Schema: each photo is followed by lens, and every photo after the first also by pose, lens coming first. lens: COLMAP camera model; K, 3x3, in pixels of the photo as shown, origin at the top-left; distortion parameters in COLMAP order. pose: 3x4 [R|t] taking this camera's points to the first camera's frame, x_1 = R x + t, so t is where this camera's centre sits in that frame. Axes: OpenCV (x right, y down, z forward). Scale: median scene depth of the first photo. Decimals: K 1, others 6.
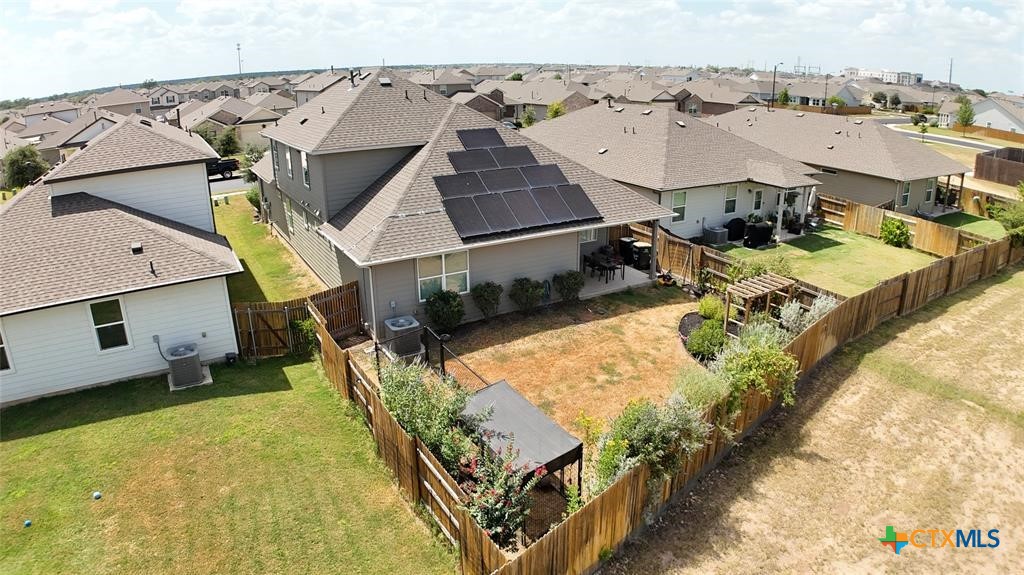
lens RADIAL K [[632.3, 0, 515.4], [0, 632.3, 292.2], [0, 0, 1]] dist [-0.195474, 0.027169]
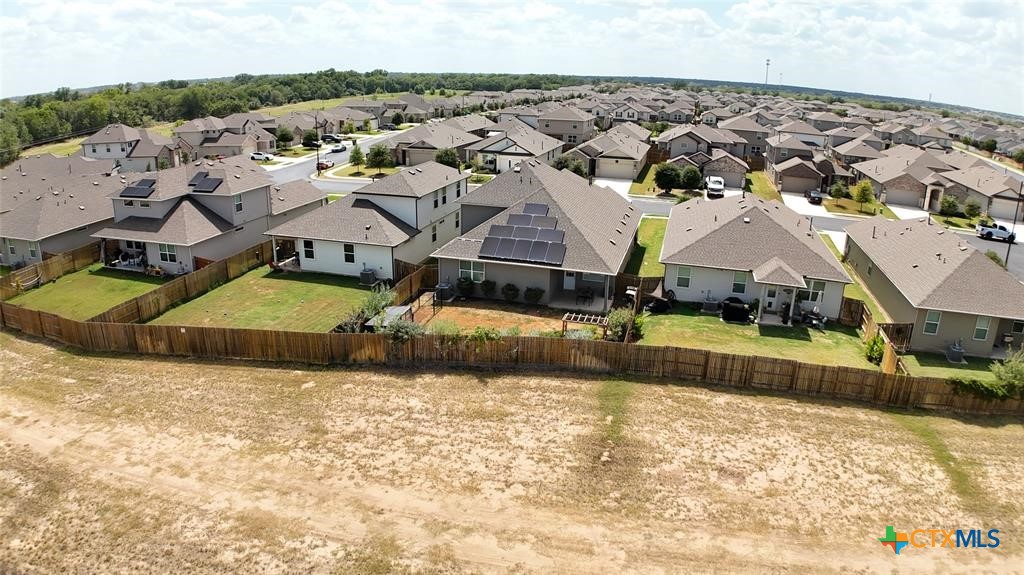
lens RADIAL K [[632.3, 0, 515.4], [0, 632.3, 292.2], [0, 0, 1]] dist [-0.195474, 0.027169]
pose [[0.689505, 0.259258, -0.676290, 1.372758], [-0.271408, 0.958189, 0.090615, -0.182674], [0.671507, 0.121071, 0.731041, -0.419540]]
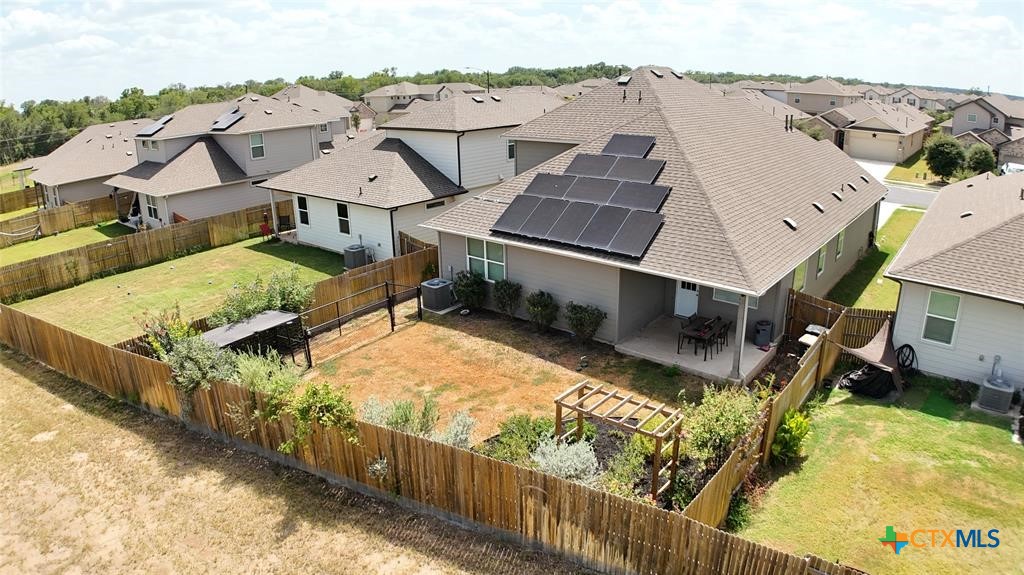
lens RADIAL K [[632.3, 0, 515.4], [0, 632.3, 292.2], [0, 0, 1]] dist [-0.195474, 0.027169]
pose [[0.328099, 0.311537, -0.891794, 0.850433], [-0.307141, 0.927941, 0.211165, -0.211791], [0.893317, 0.204624, 0.400142, 0.596790]]
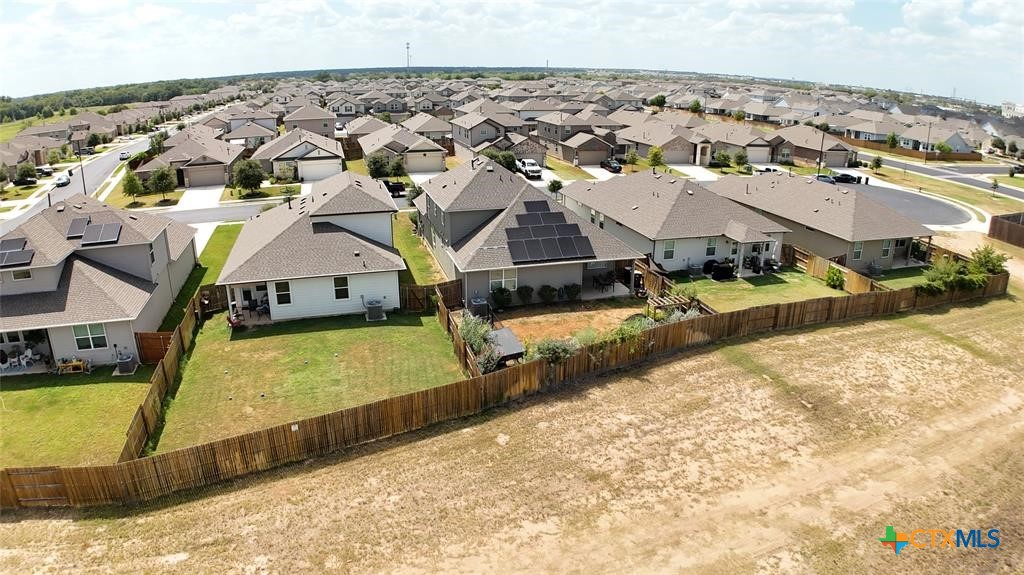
lens RADIAL K [[632.3, 0, 515.4], [0, 632.3, 292.2], [0, 0, 1]] dist [-0.195474, 0.027169]
pose [[0.970255, 0.096126, -0.222180, 0.350939], [-0.097190, 0.995247, 0.006165, -0.004472], [0.221717, 0.015612, 0.974986, -0.885534]]
